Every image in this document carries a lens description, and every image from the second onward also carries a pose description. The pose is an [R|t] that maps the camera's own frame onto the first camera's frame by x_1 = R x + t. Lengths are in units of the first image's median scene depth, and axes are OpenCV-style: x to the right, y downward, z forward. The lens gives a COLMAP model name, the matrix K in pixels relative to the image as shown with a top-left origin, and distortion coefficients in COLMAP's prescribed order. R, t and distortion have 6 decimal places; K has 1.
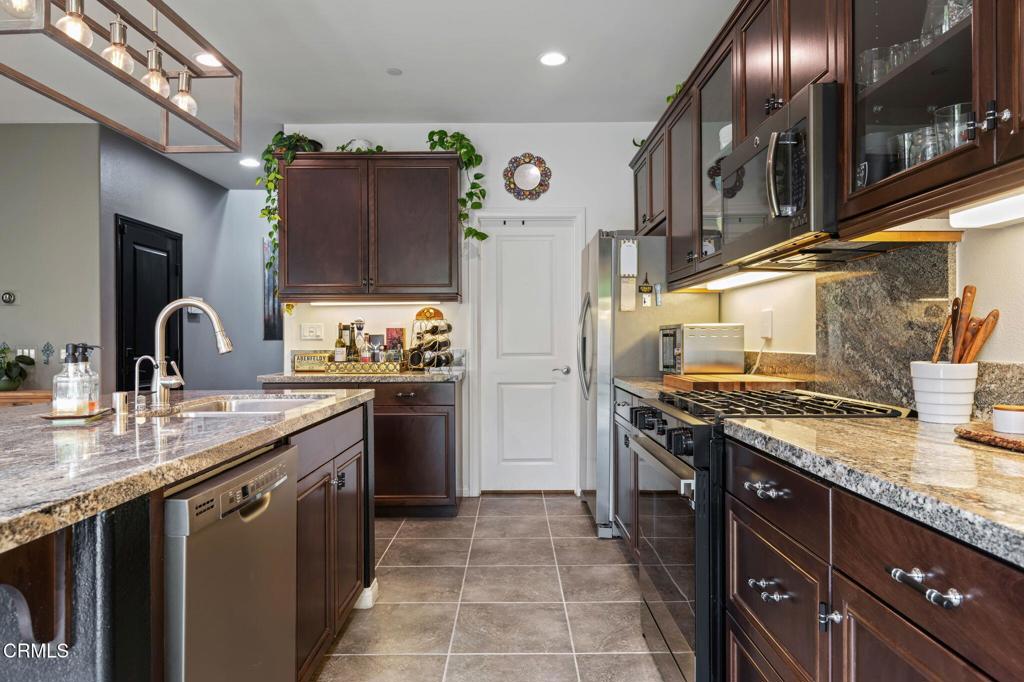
lens RADIAL K [[632.6, 0, 512.0], [0, 632.6, 341.0], [0, 0, 1]] dist [-0.004256, -0.001242]
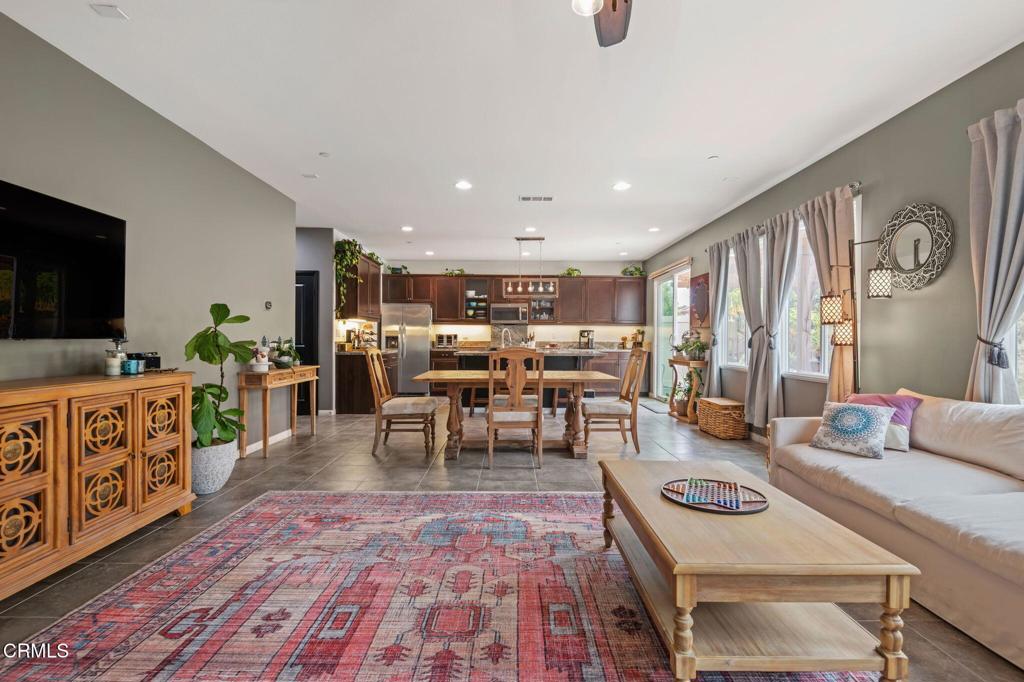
lens RADIAL K [[468.0, 0, 512.0], [0, 468.0, 341.0], [0, 0, 1]] dist [0.001798, -0.005398]
pose [[-0.008466, -0.000389, 0.999964, -1.931256], [-0.003882, 0.999992, 0.000356, 0.010305], [-0.999957, -0.003879, -0.008467, 0.467654]]
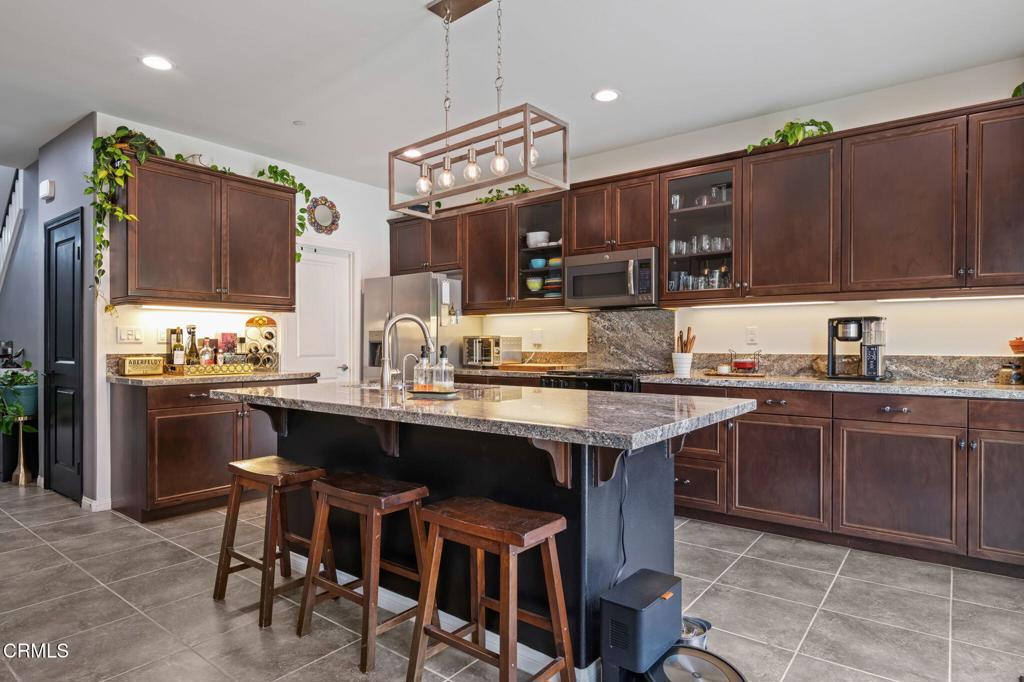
lens RADIAL K [[573.9, 0, 513.8], [0, 573.9, 345.0], [0, 0, 1]] dist [0.002304, 0.000226]
pose [[0.607105, 0.003280, 0.794614, -0.684980], [-0.002431, 0.999994, -0.002271, 0.001363], [-0.794618, -0.000554, 0.607110, -0.000351]]
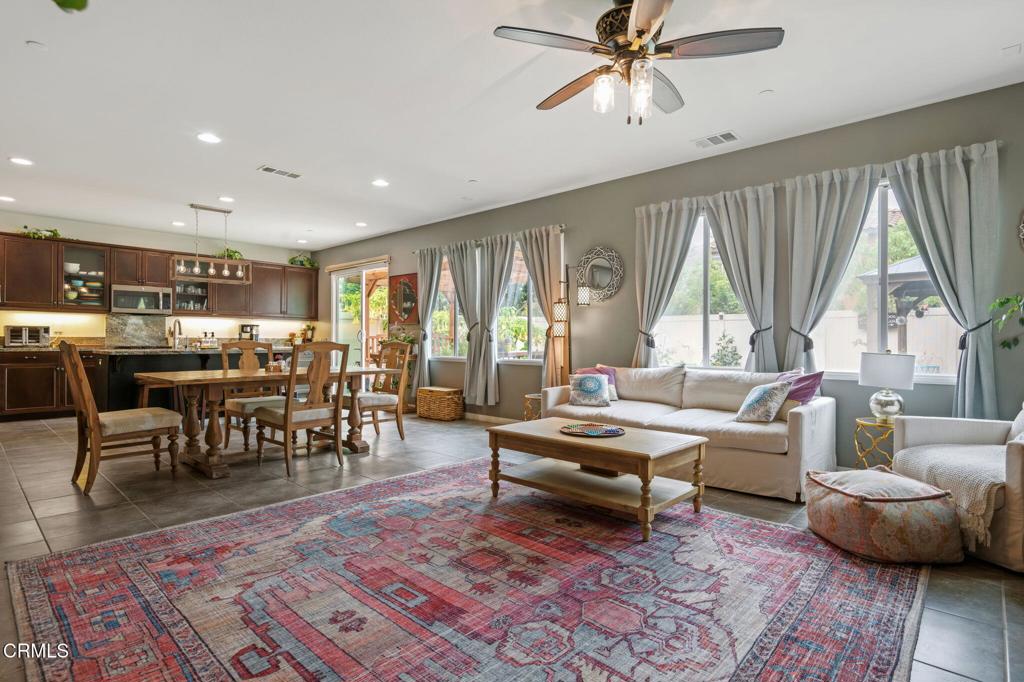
lens RADIAL K [[518.6, 0, 512.0], [0, 518.6, 341.0], [0, 0, 1]] dist [-0.000132, -0.001405]
pose [[-0.736985, 0.000873, 0.675909, -1.908506], [-0.001079, 0.999996, -0.002467, 0.028597], [-0.675909, -0.002547, -0.736981, 0.906464]]
